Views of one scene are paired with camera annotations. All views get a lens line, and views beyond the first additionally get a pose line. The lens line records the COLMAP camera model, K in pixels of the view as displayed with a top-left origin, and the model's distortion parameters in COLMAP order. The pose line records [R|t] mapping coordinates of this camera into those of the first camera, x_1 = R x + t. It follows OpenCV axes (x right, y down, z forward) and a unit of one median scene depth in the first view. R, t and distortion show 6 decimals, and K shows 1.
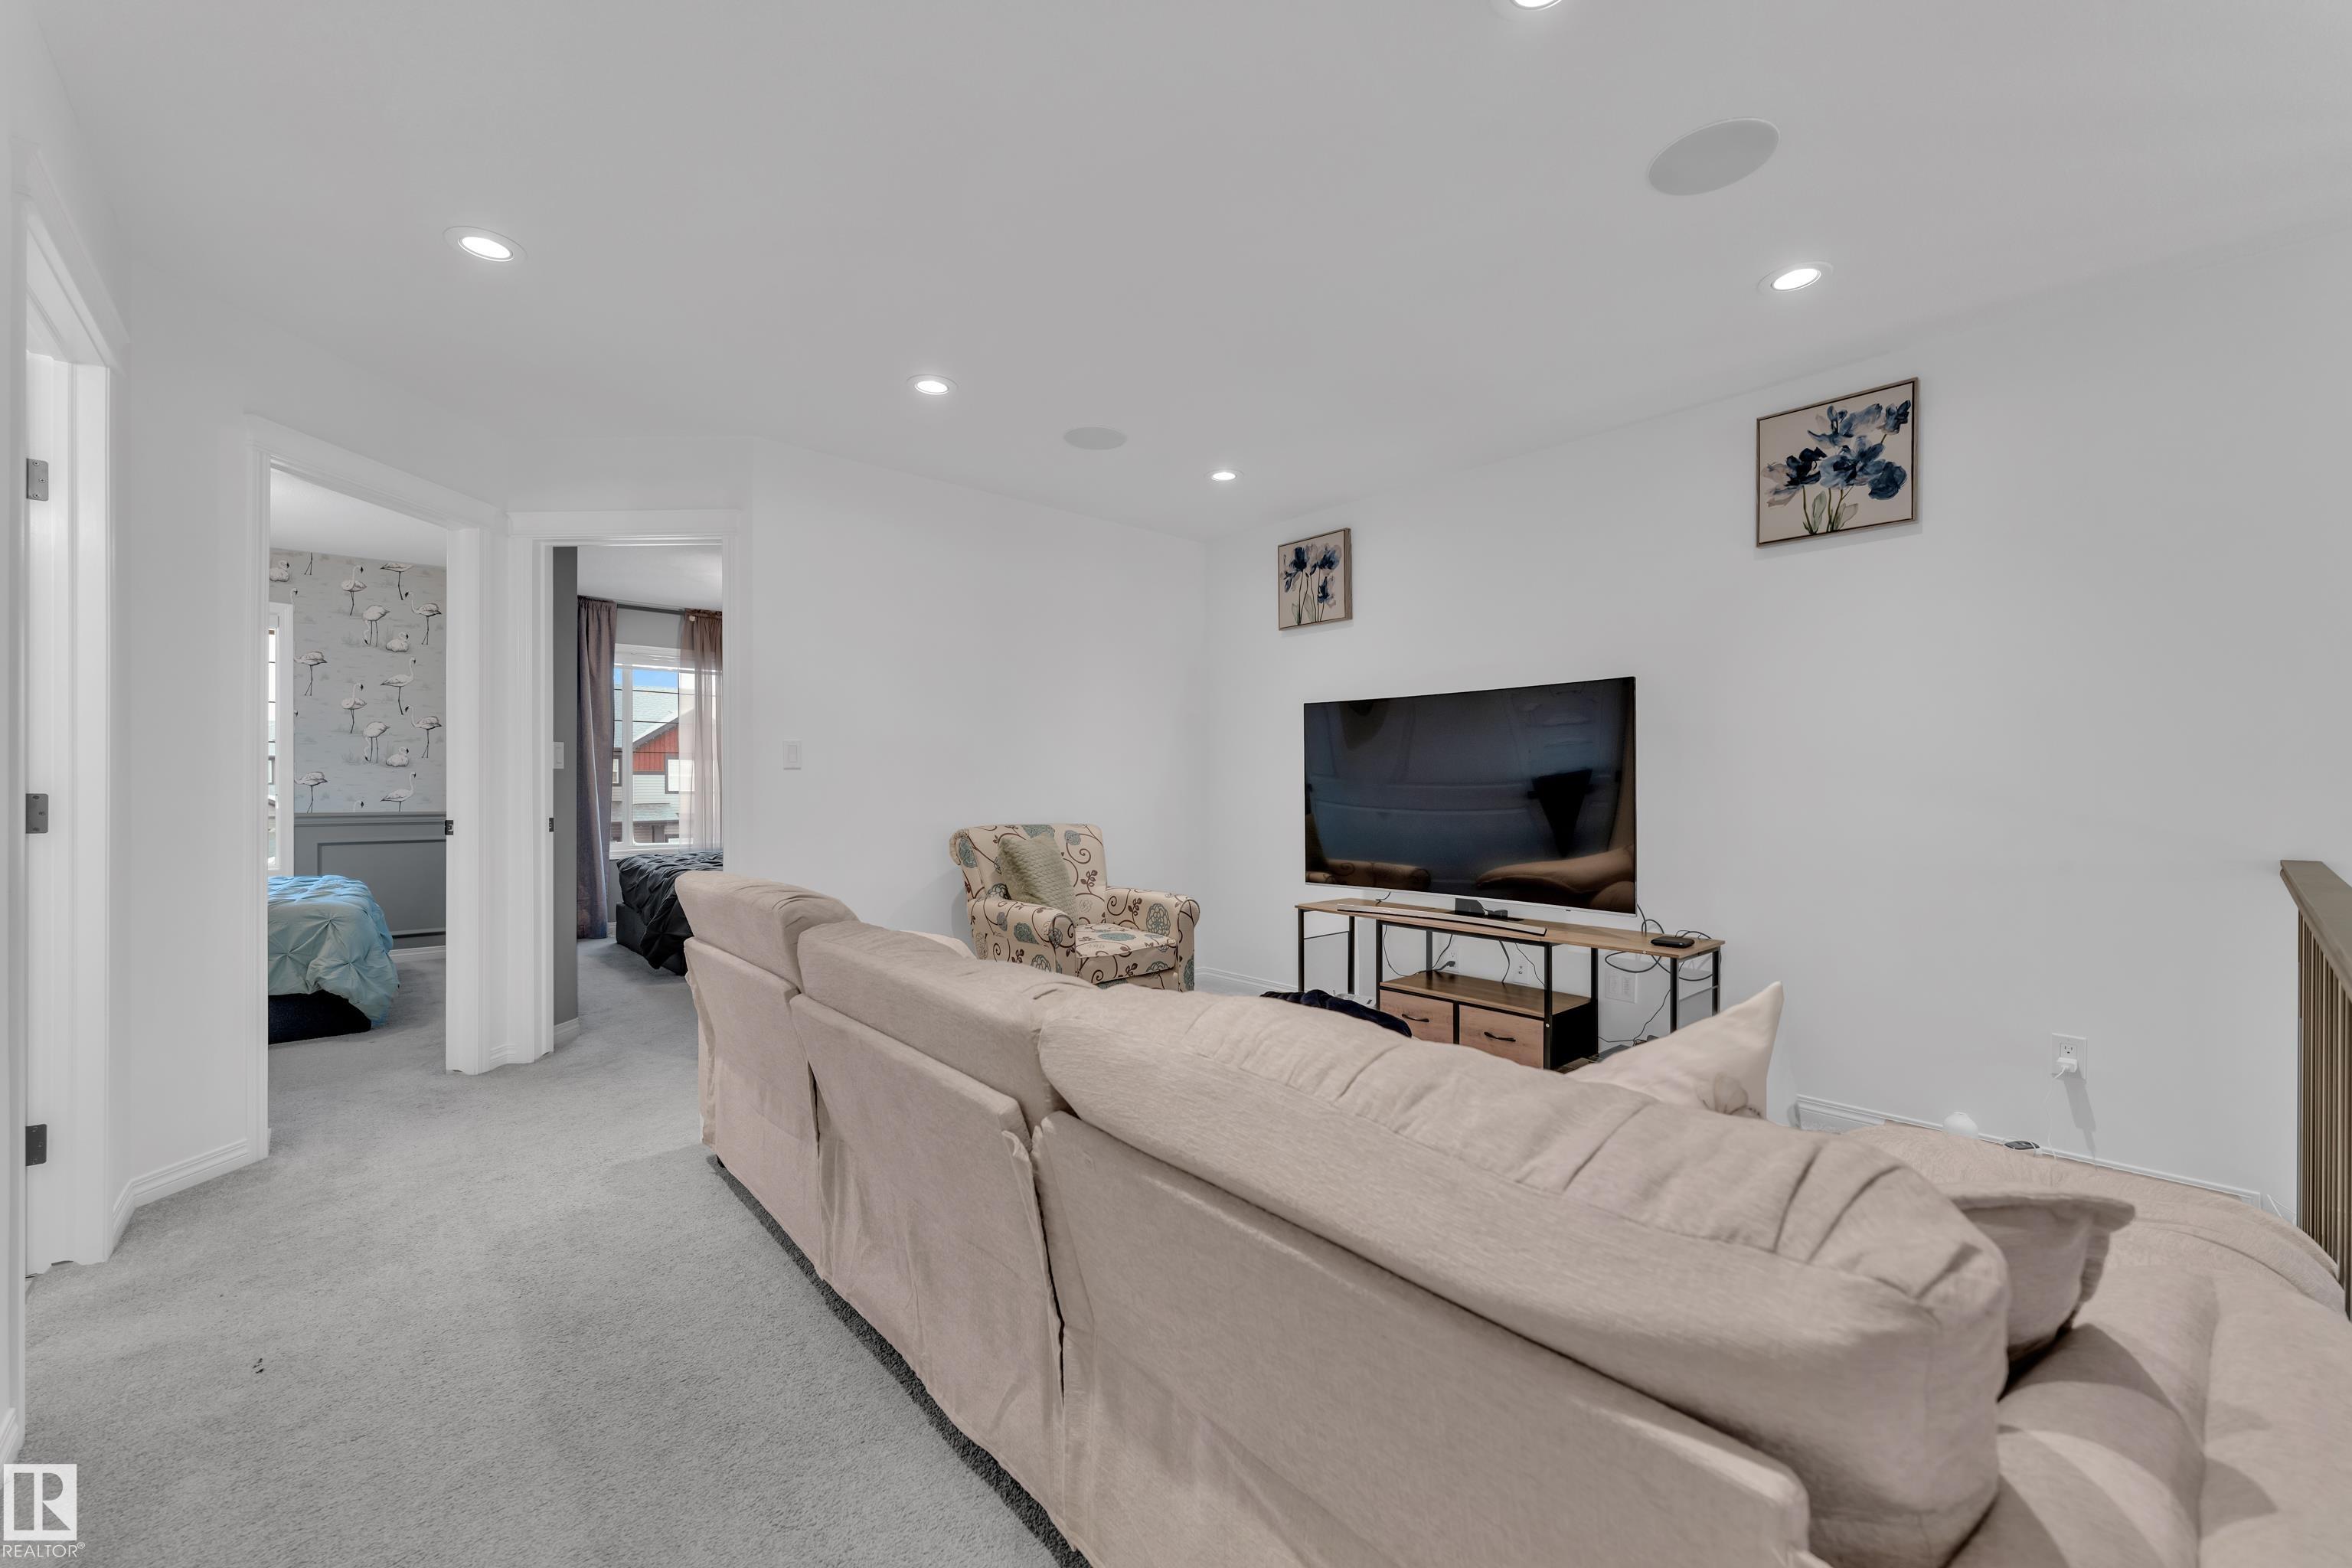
lens RADIAL K [[945.1, 0, 1177.1], [0, 945.1, 796.2], [0, 0, 1]] dist [0.000289, 0.000031]
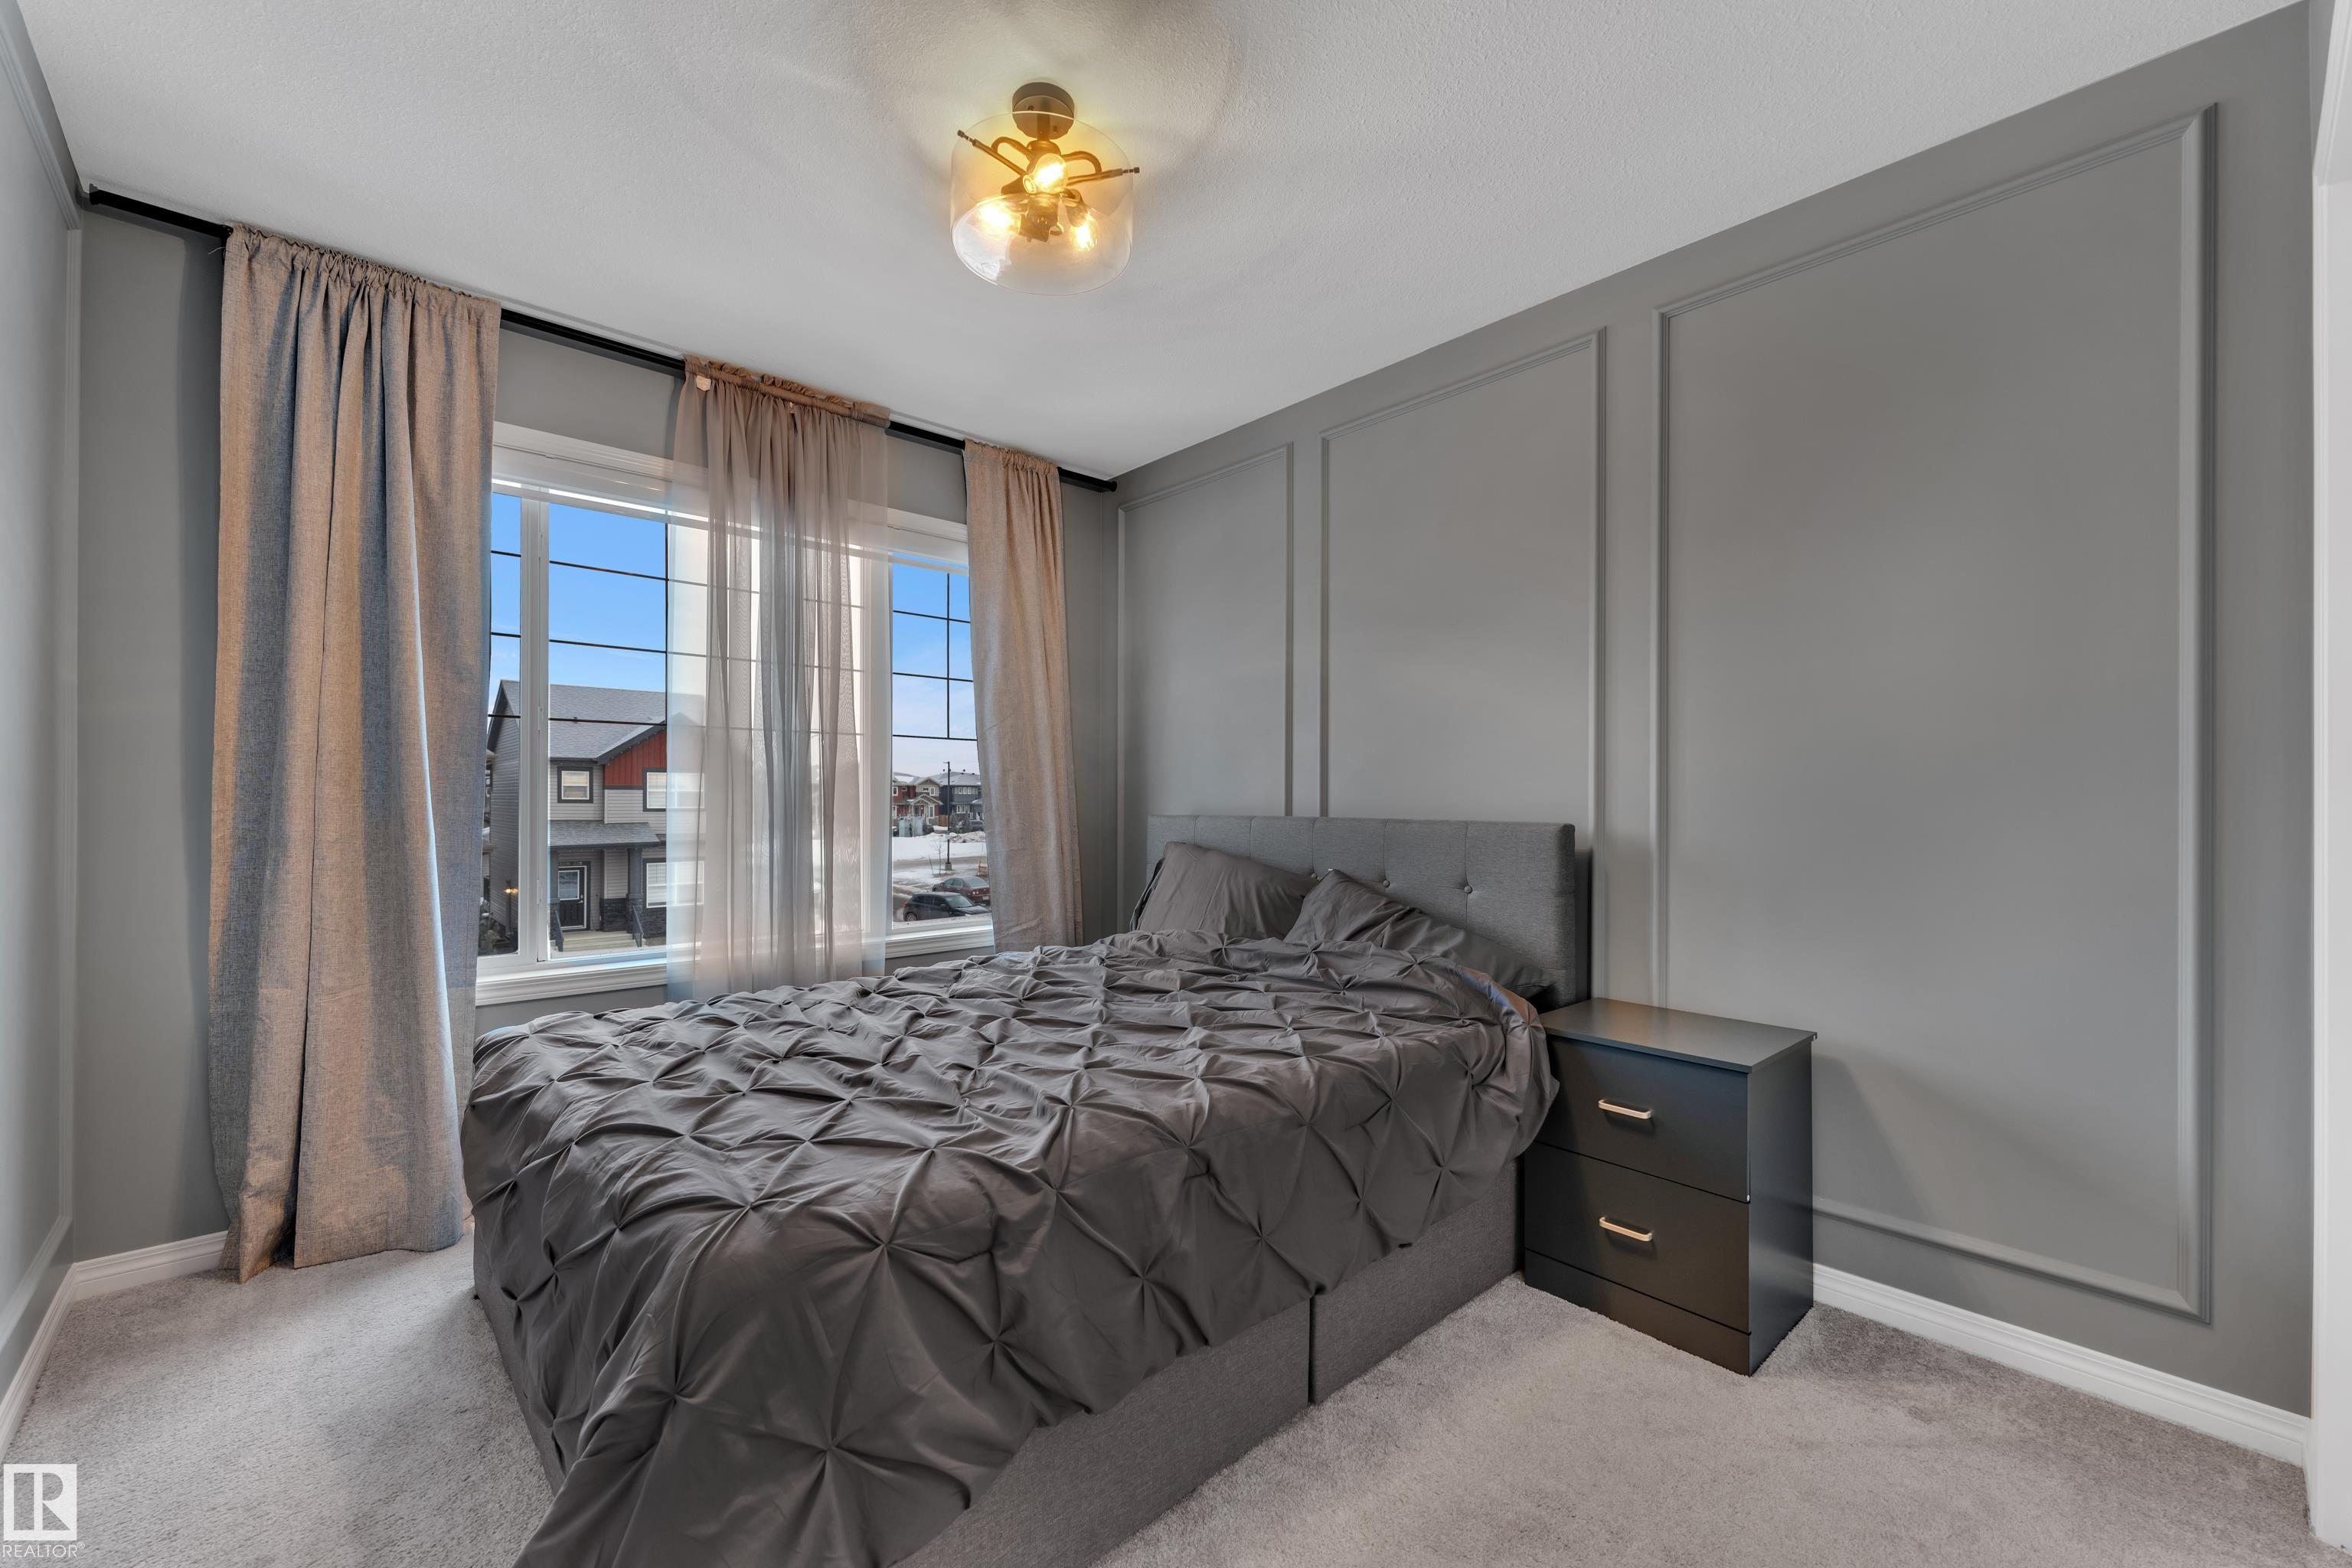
lens RADIAL K [[945.1, 0, 1177.1], [0, 945.1, 796.2], [0, 0, 1]] dist [0.000289, 0.000031]
pose [[0.999937, 0.003140, 0.010789, -0.323594], [-0.003062, 0.999969, -0.007219, -0.013098], [-0.010811, 0.007186, 0.999916, 0.612626]]
